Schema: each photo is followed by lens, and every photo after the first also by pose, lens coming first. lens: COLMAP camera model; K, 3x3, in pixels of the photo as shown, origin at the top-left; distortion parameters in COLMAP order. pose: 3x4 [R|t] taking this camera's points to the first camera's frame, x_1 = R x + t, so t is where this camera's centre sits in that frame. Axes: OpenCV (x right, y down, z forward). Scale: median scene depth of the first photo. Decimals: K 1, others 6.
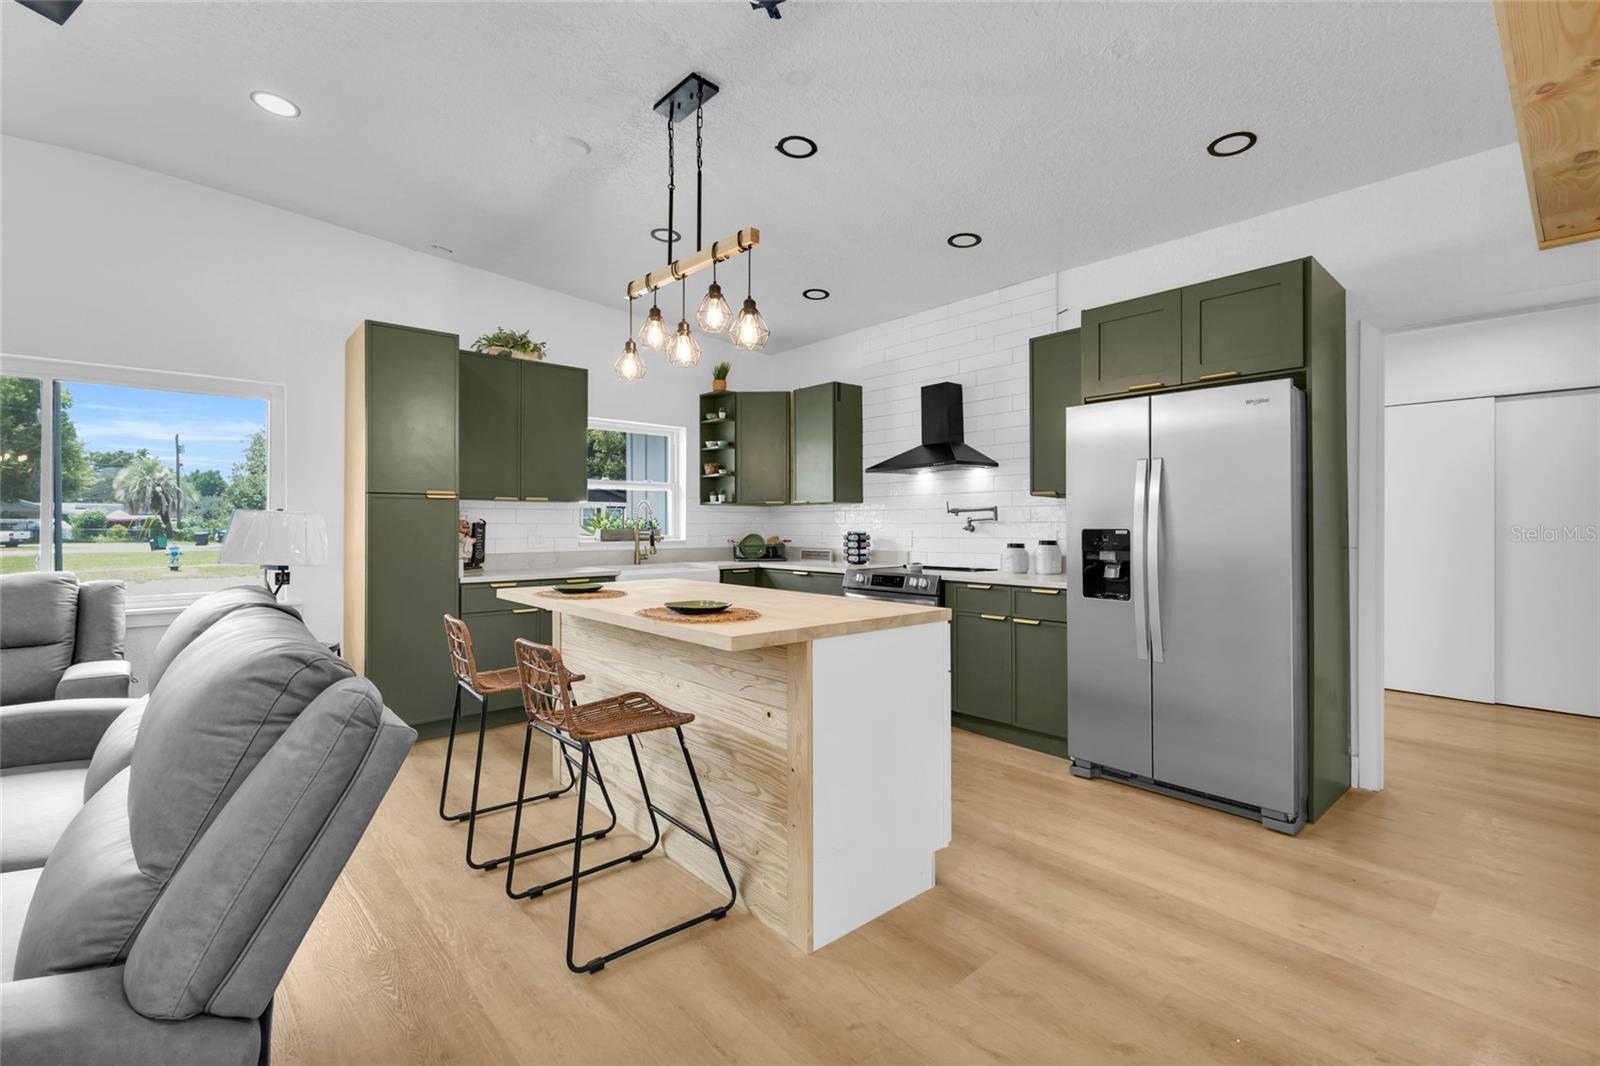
lens RADIAL K [[698.0, 0, 804.3], [0, 698.0, 529.6], [0, 0, 1]] dist [0.009264, 0.000254]
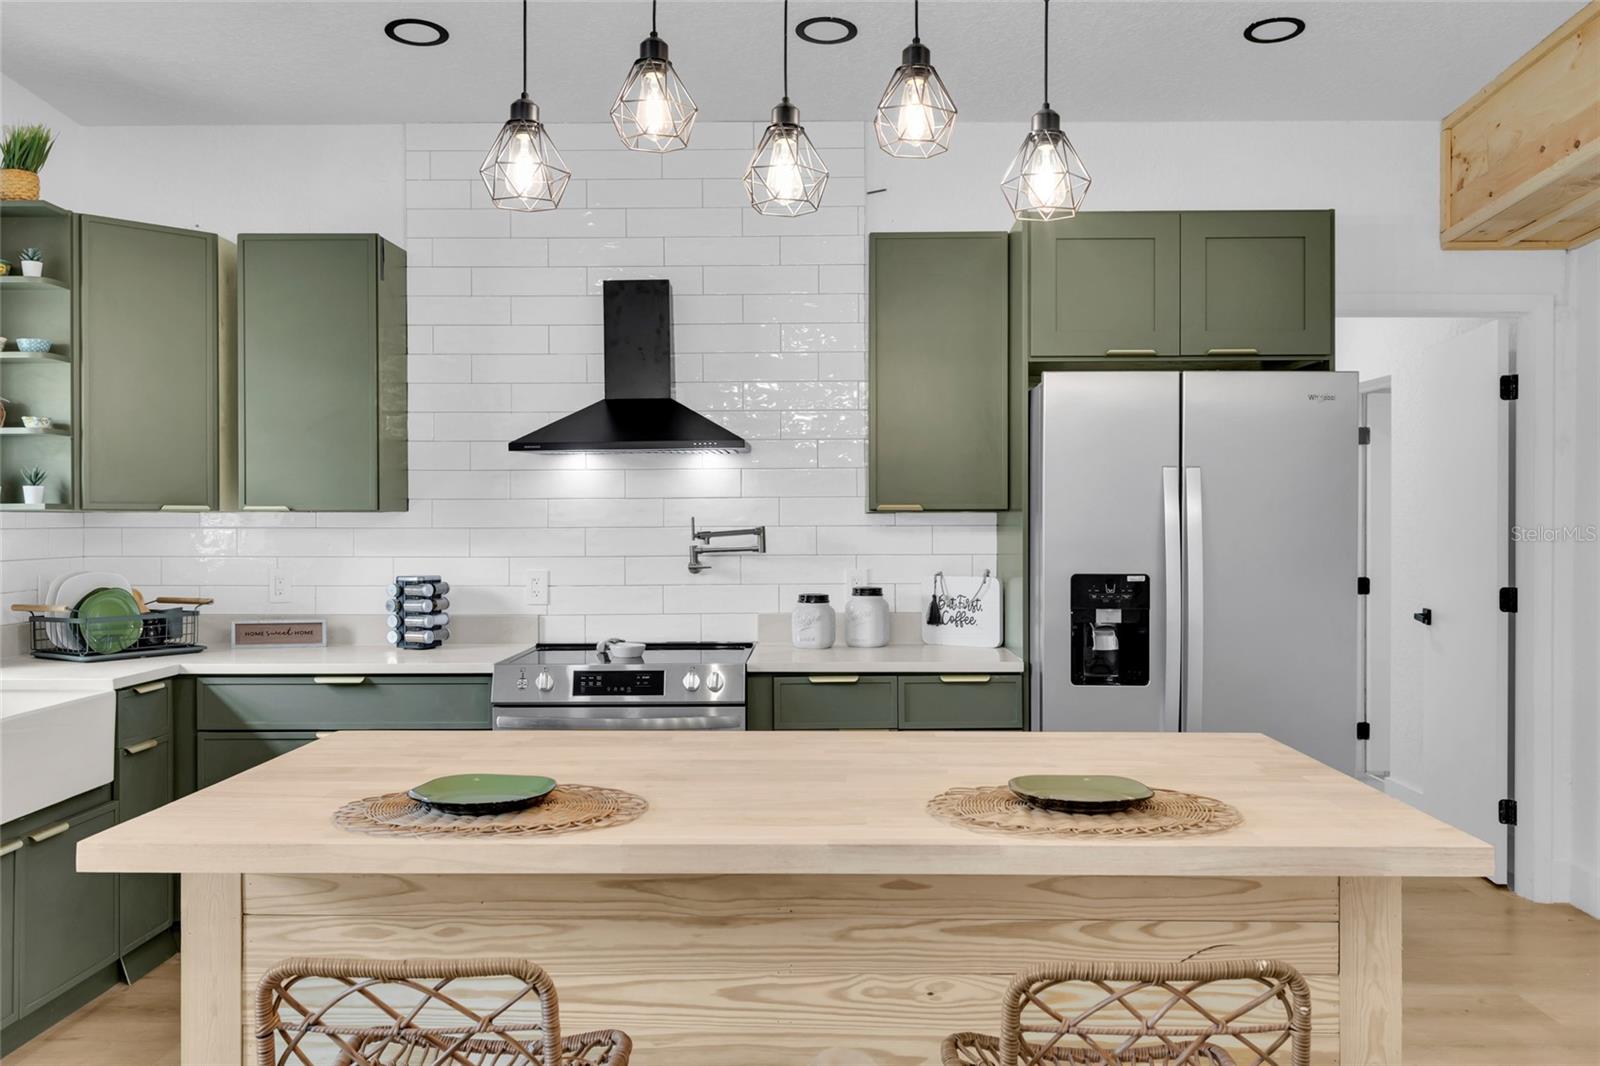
lens RADIAL K [[1311.9, 0, 799.3], [0, 1311.9, 522.3], [0, 0, 1]] dist [0.005566, 0.003225]
pose [[0.676893, 0.000888, 0.736081, -0.421824], [0.006210, 0.999957, -0.006917, -0.027094], [-0.736055, 0.009253, 0.676858, 0.275310]]
